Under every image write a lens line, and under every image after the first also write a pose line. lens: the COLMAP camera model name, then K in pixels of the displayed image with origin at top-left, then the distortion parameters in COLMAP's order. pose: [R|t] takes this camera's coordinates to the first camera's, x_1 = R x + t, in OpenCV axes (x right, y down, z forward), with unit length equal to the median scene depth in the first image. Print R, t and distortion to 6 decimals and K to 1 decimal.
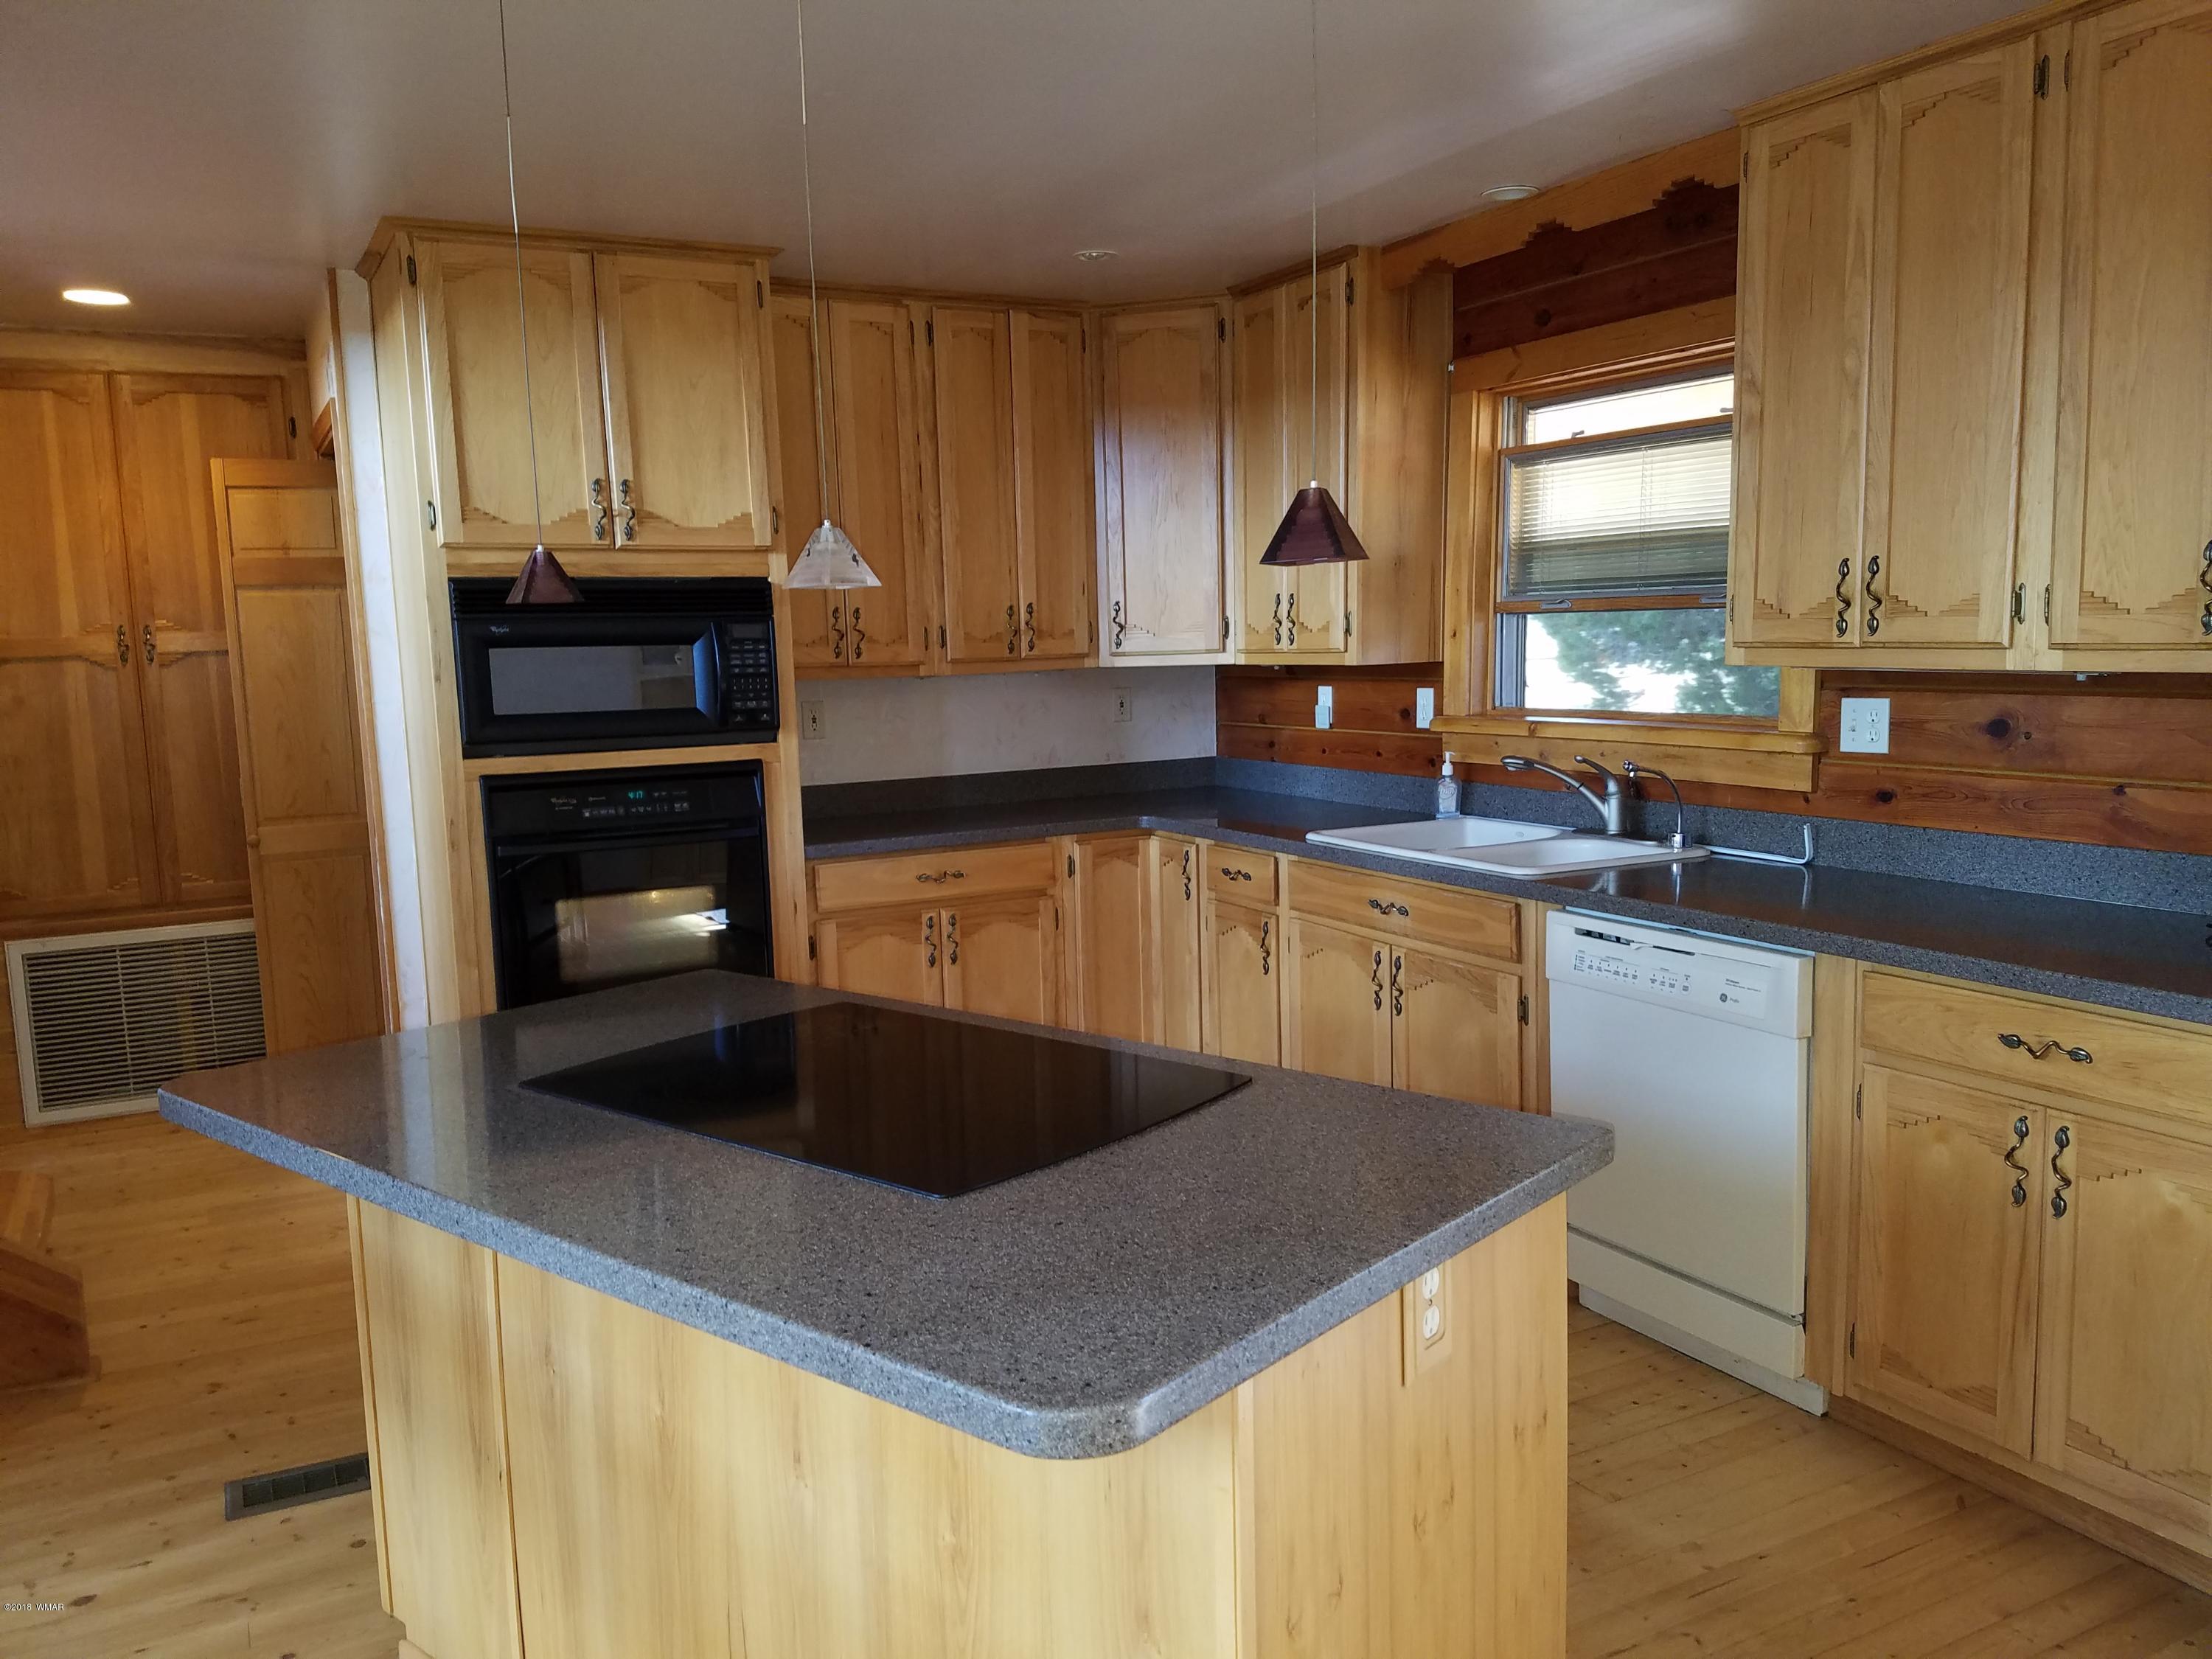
lens RADIAL K [[1715.7, 0, 1106.0], [0, 1715.7, 829.5], [0, 0, 1]] dist [0.040752, 0.000305]
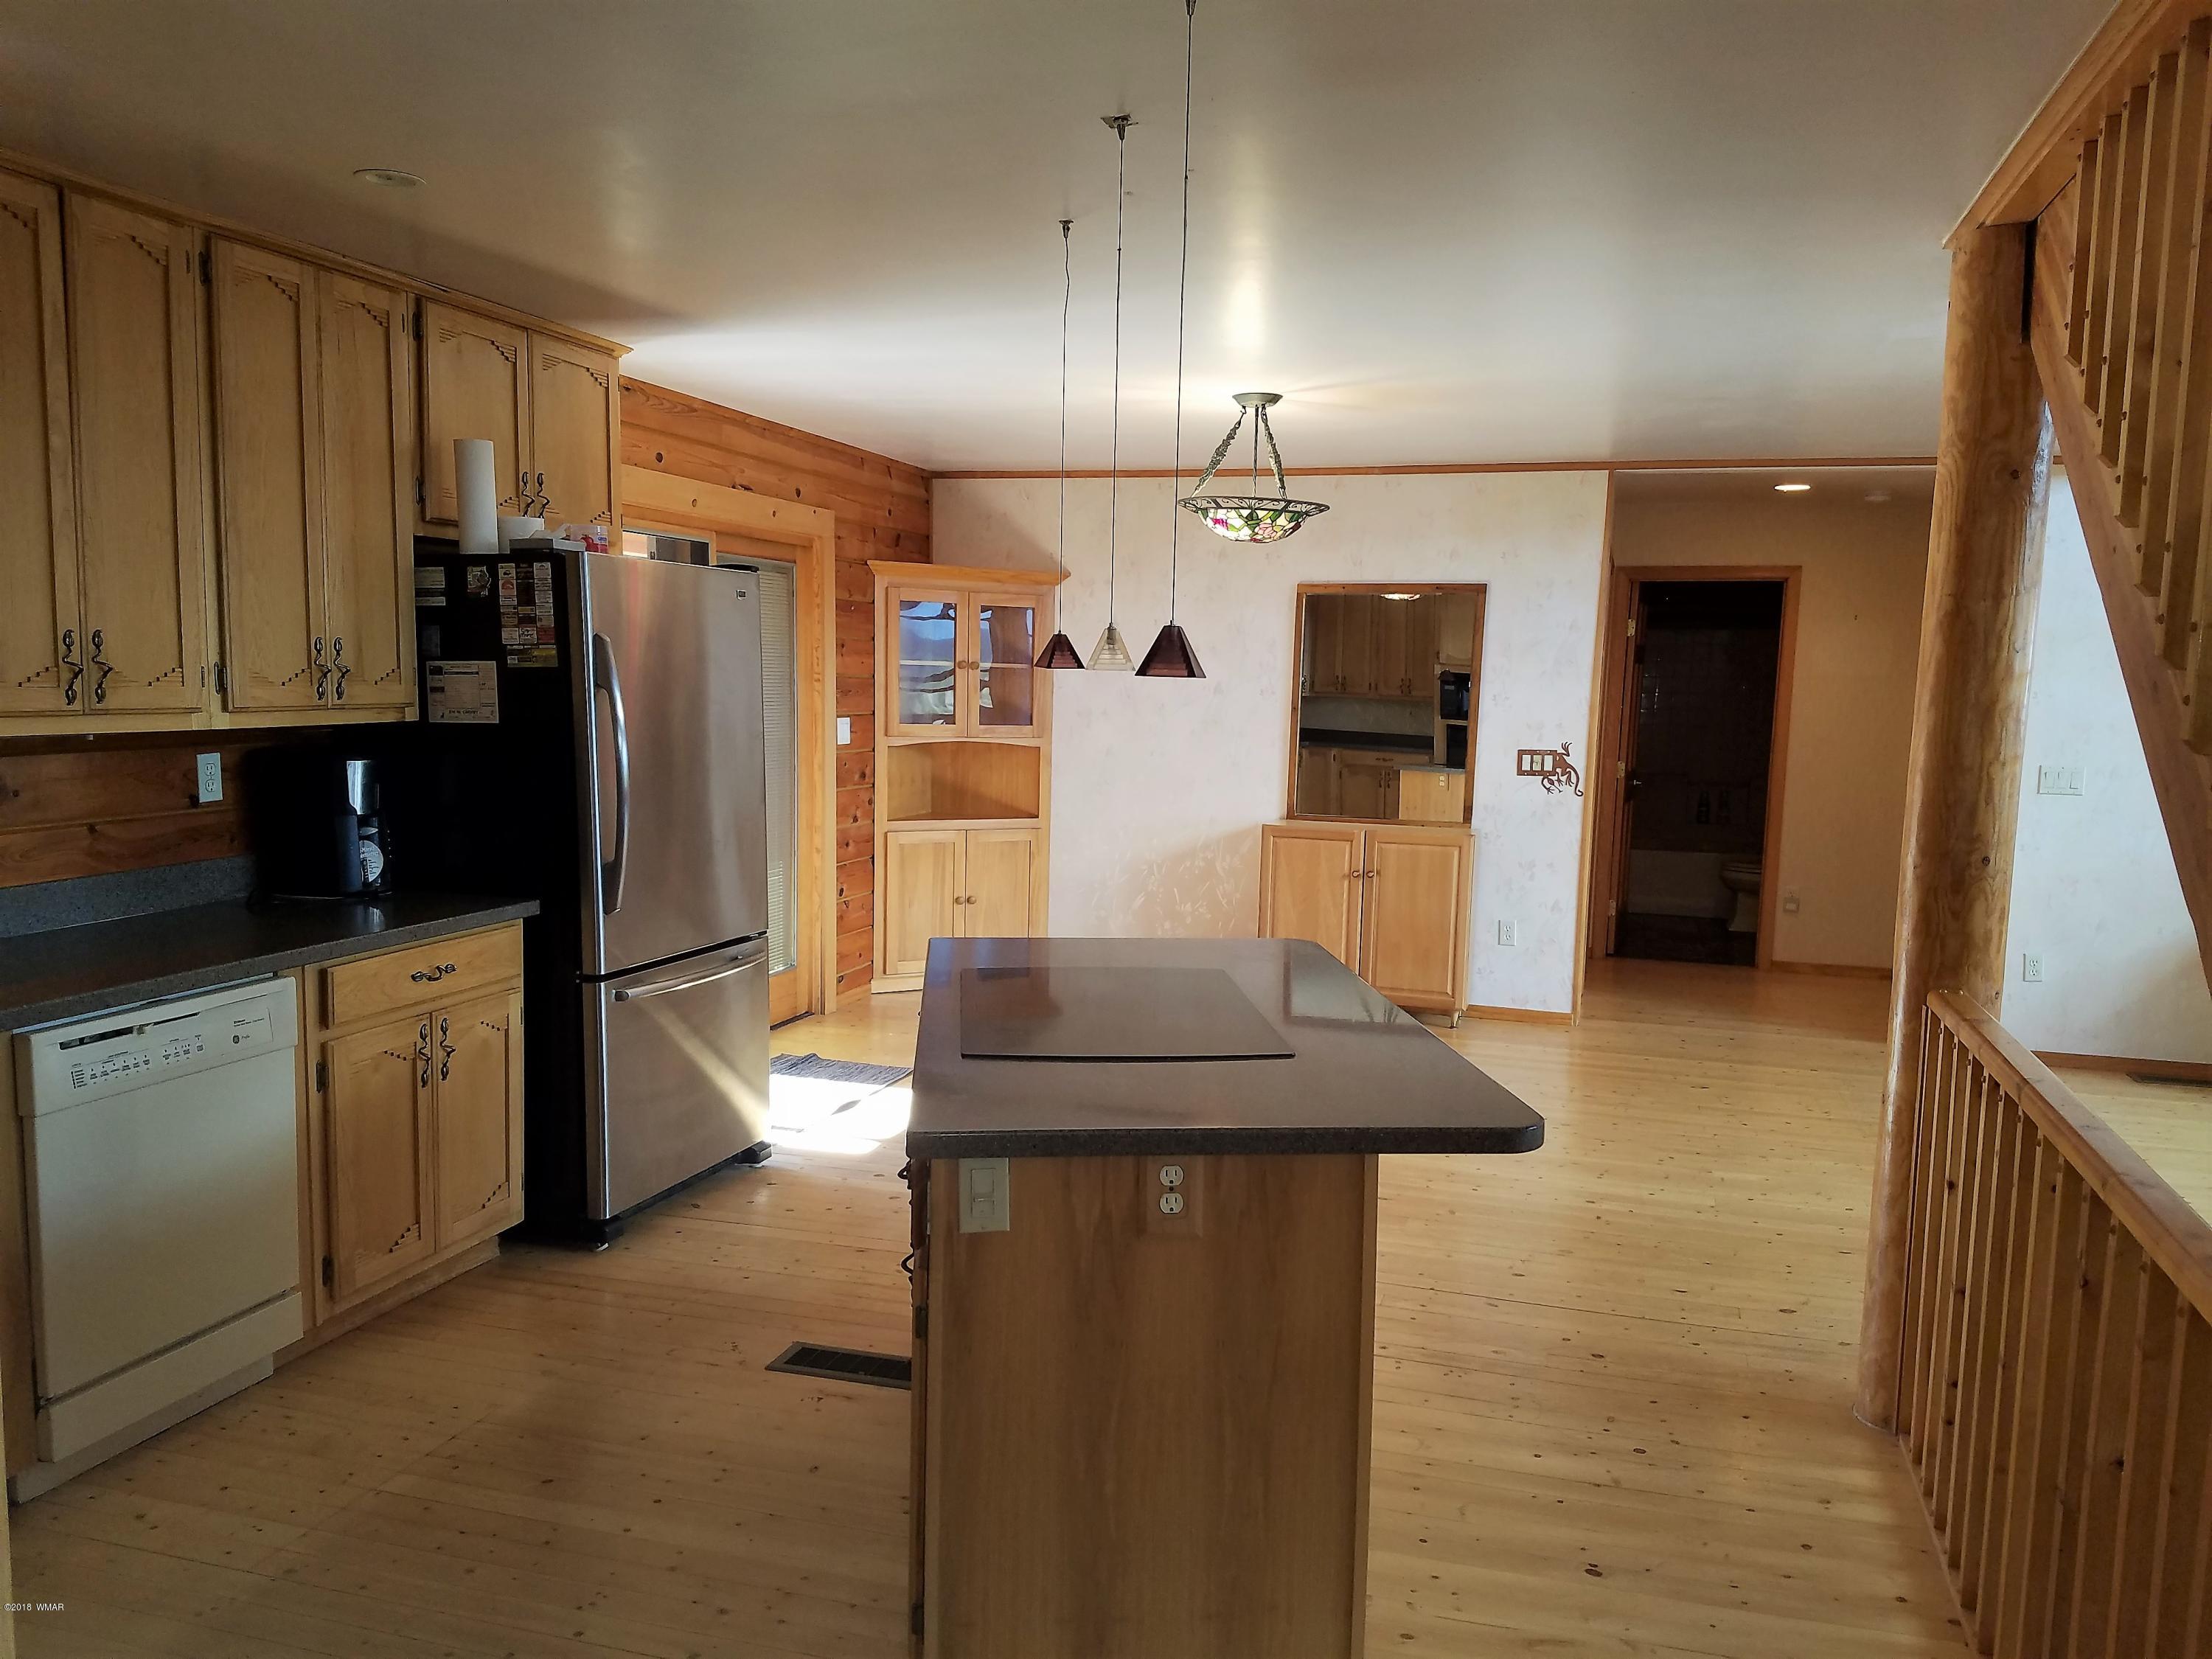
lens RADIAL K [[1715.7, 0, 1106.0], [0, 1715.7, 829.5], [0, 0, 1]] dist [0.040752, 0.000305]
pose [[-0.691207, -0.056664, 0.720432, -0.771147], [0.090208, 0.982358, 0.163813, -0.155629], [-0.717004, 0.178217, -0.673902, 1.294919]]
